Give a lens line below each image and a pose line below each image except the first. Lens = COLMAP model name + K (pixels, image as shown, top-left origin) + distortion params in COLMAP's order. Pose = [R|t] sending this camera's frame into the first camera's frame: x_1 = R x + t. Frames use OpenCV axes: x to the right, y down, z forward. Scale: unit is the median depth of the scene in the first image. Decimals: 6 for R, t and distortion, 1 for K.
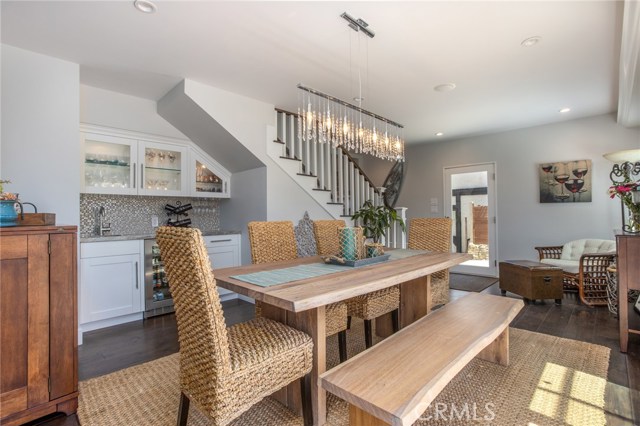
lens RADIAL K [[314.5, 0, 320.0], [0, 314.5, 213.0], [0, 0, 1]] dist [-0.003607, -0.000007]
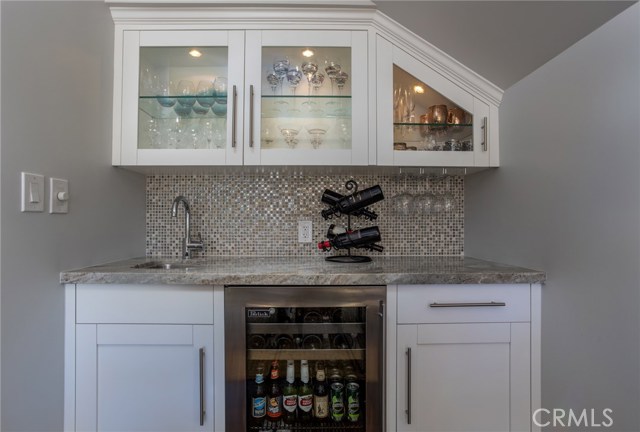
lens RADIAL K [[288.3, 0, 320.0], [0, 288.3, 216.0], [0, 0, 1]] dist [-0.002949, -0.000202]
pose [[0.684326, -0.000356, -0.729176, -0.208385], [-0.006178, 0.999961, -0.006286, 0.008541], [0.729150, 0.008807, 0.684297, 0.705840]]
